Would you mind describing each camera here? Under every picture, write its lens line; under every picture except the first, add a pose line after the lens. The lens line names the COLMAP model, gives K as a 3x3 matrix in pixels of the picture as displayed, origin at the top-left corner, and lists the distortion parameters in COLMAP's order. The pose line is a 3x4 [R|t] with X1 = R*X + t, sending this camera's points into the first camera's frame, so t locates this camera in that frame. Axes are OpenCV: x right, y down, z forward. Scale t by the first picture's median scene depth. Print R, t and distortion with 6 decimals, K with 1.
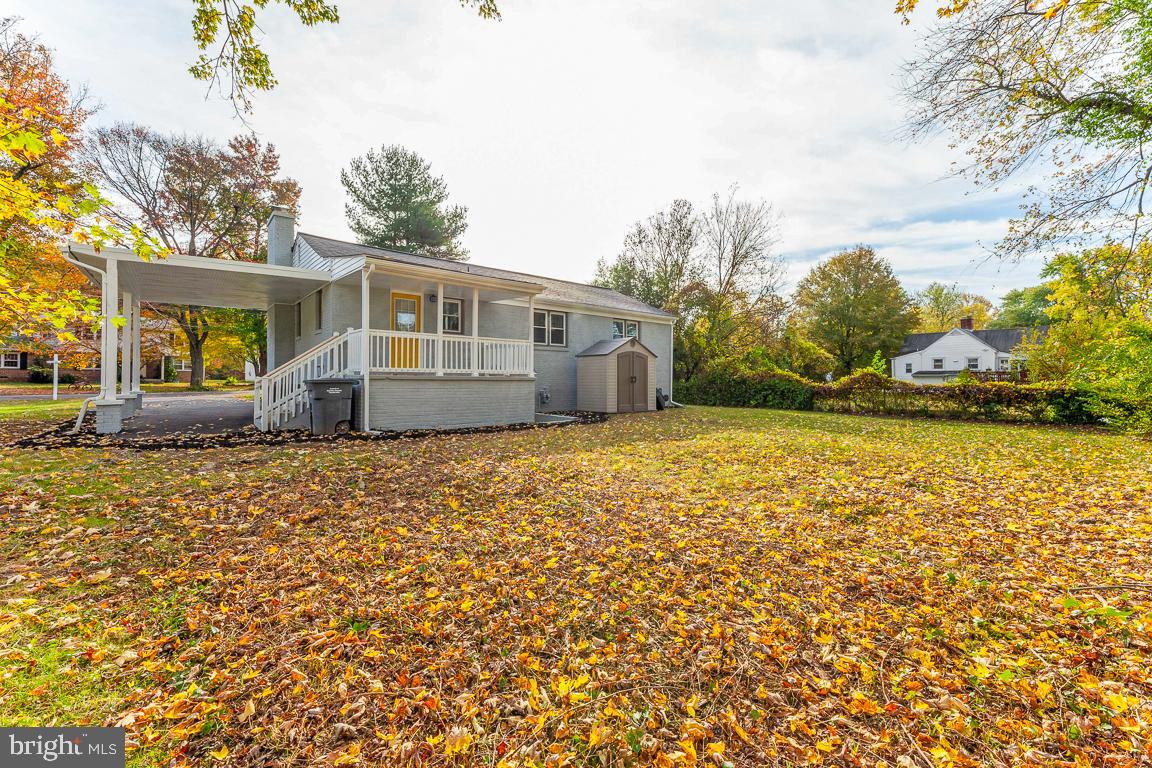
lens RADIAL K [[451.0, 0, 572.8], [0, 451.0, 383.1], [0, 0, 1]] dist [-0.003903, -0.000214]
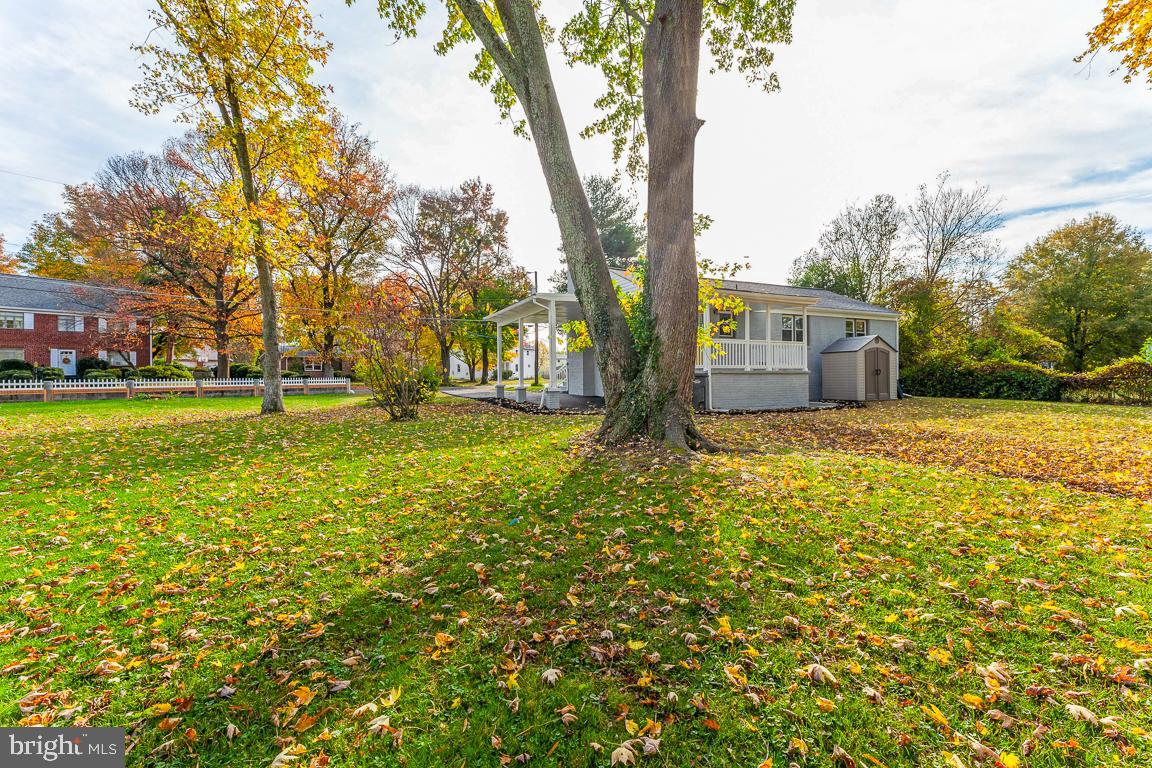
lens RADIAL K [[451.0, 0, 578.7], [0, 451.0, 382.4], [0, 0, 1]] dist [-0.003903, -0.000214]
pose [[0.963888, -0.007009, -0.266215, -0.197954], [0.009057, 0.999938, 0.006466, 0.002806], [0.266153, -0.008644, 0.963892, -0.206404]]
